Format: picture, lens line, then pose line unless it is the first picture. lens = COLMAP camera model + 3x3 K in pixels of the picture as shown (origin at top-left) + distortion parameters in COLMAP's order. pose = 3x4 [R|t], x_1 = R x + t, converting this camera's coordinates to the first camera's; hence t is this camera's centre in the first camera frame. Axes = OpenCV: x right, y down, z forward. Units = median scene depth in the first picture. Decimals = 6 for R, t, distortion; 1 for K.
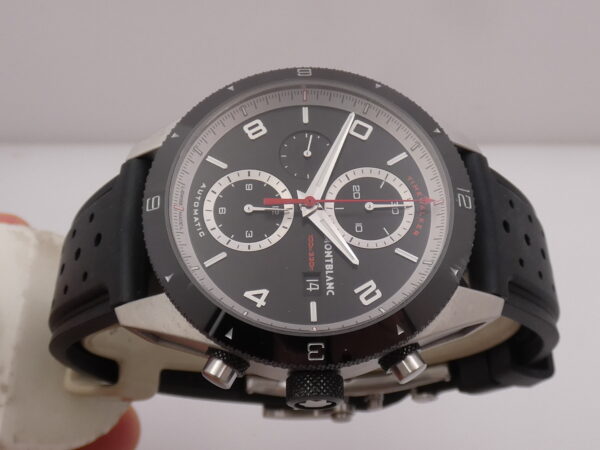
lens RADIAL K [[783.2, 0, 301.0], [0, 783.2, 223.3], [0, 0, 1]] dist [0.036433, 0.000000]
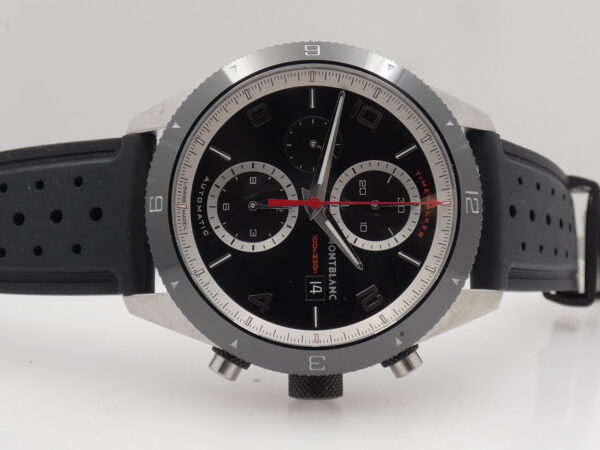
lens RADIAL K [[783.2, 0, 299.3], [0, 783.2, 226.7], [0, 0, 1]] dist [0.036433, 0.000000]
pose [[0.999816, 0.018572, -0.004832, -0.002869], [-0.016191, 0.951530, 0.307128, -0.298441], [0.010302, -0.306994, 0.951656, 0.053336]]
